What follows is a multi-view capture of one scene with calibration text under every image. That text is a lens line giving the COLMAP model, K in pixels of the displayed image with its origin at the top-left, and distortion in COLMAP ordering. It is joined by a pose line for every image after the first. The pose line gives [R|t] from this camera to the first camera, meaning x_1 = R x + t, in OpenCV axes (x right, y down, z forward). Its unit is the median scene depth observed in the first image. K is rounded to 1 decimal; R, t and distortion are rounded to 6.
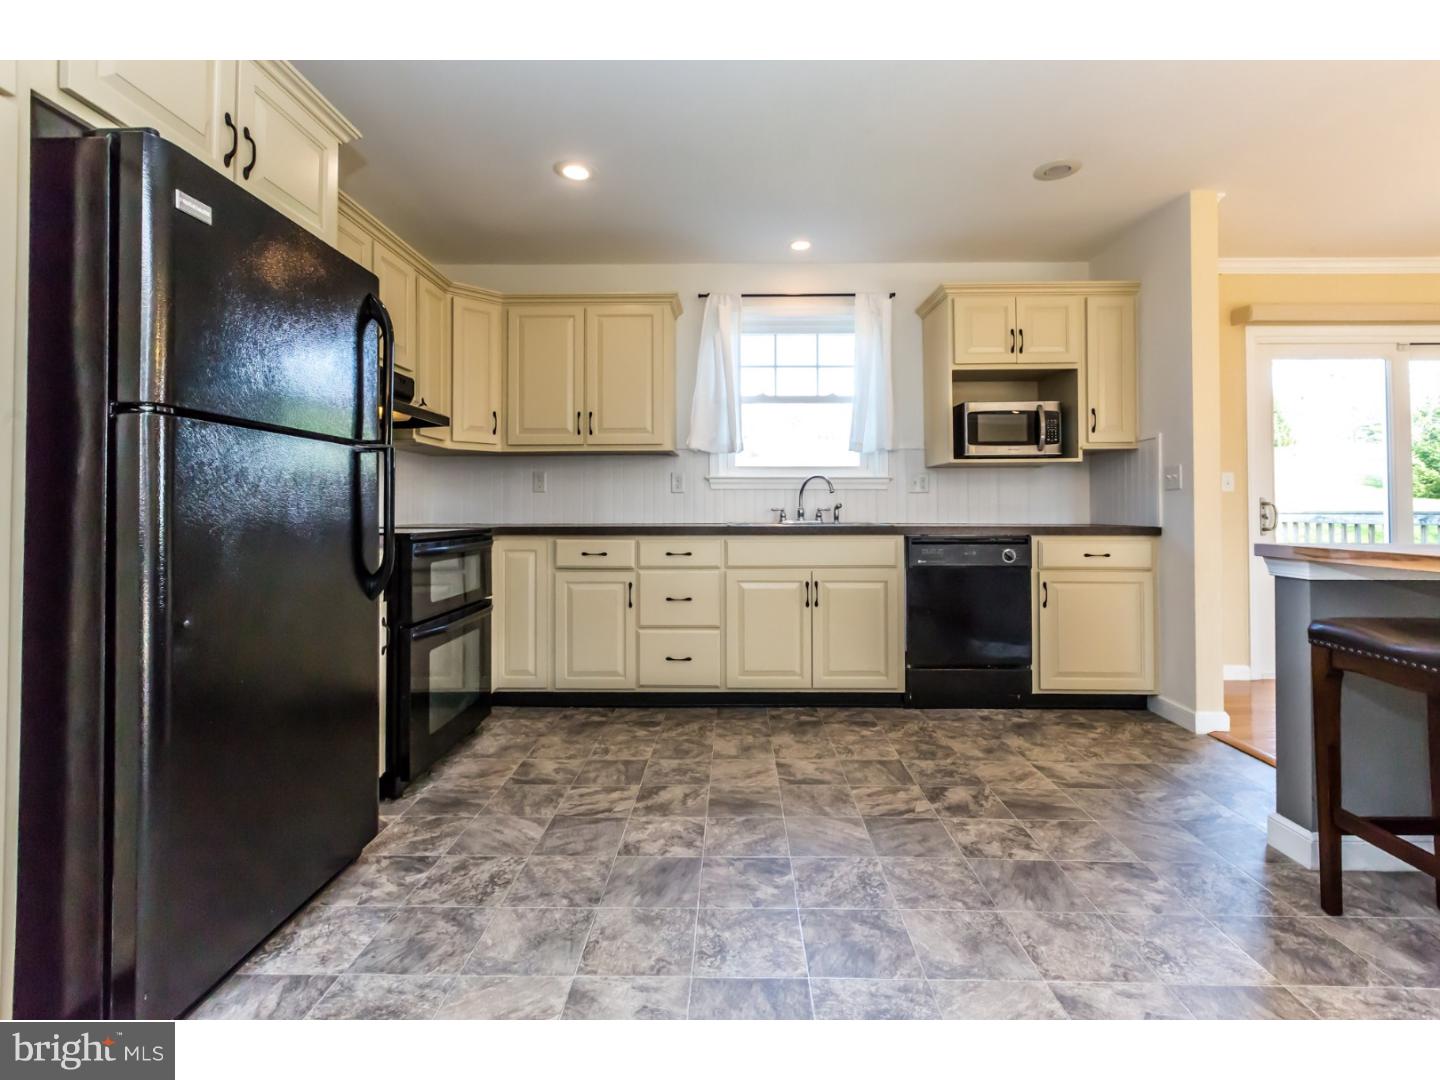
lens RADIAL K [[663.1, 0, 720.0], [0, 663.1, 540.0], [0, 0, 1]] dist [0.001888, 0.000279]
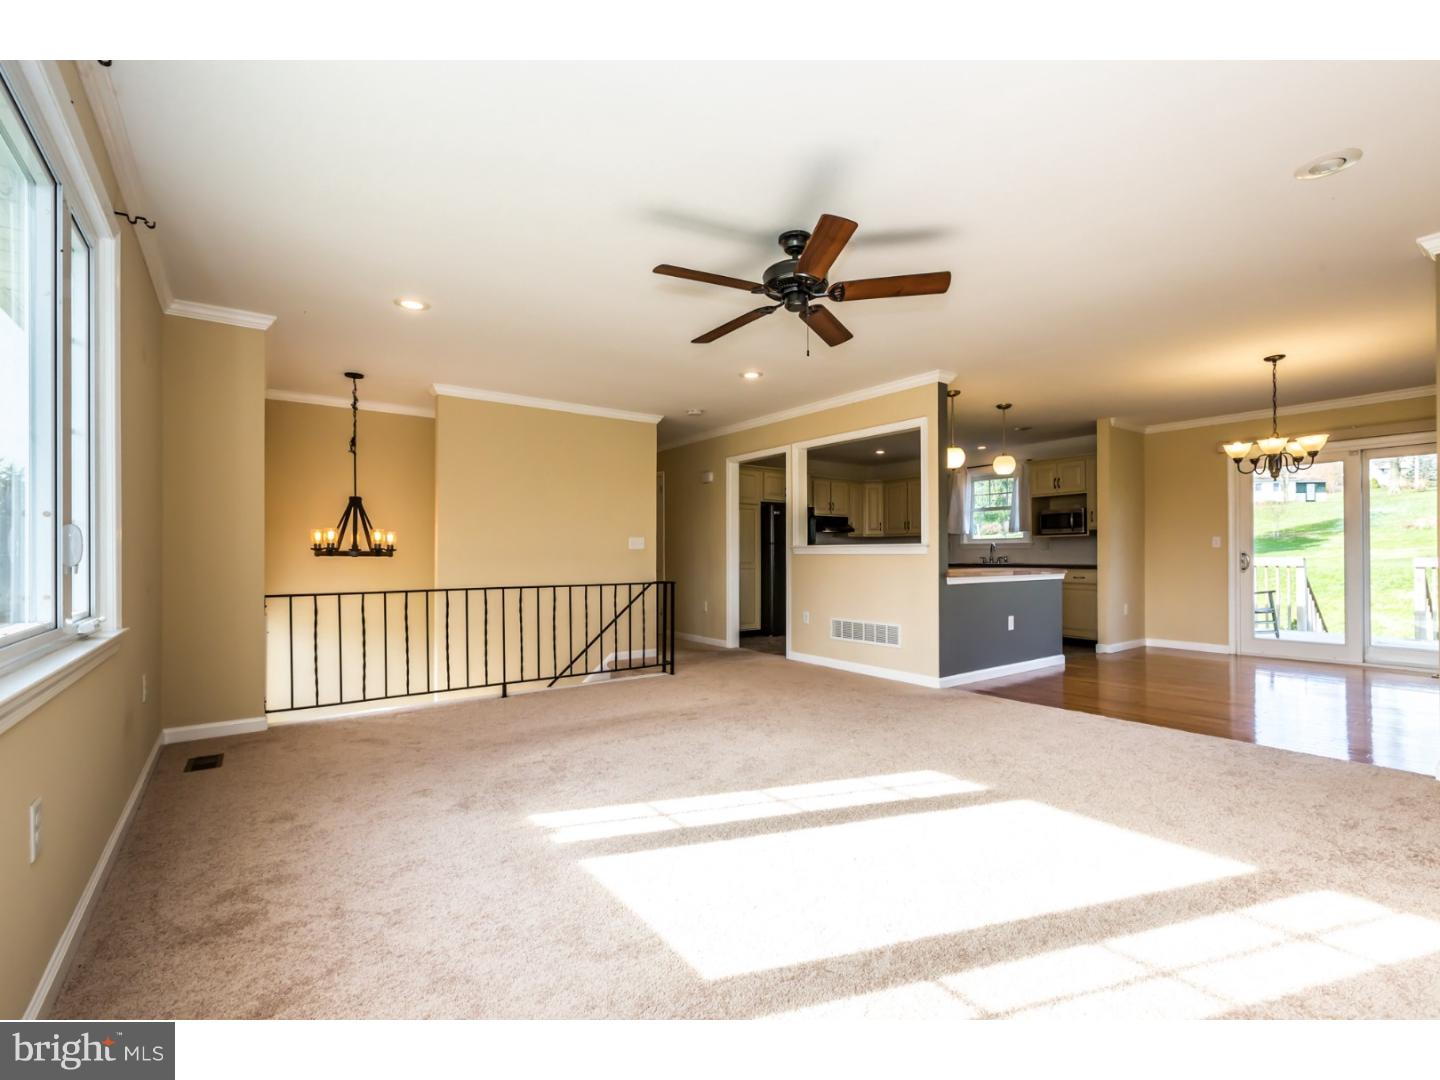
lens RADIAL K [[663.1, 0, 720.0], [0, 663.1, 540.0], [0, 0, 1]] dist [0.001888, 0.000279]
pose [[0.580848, -0.020232, -0.813761, 1.516559], [0.000255, 0.999696, -0.024673, -0.051573], [0.814012, 0.014123, 0.580676, -1.151308]]
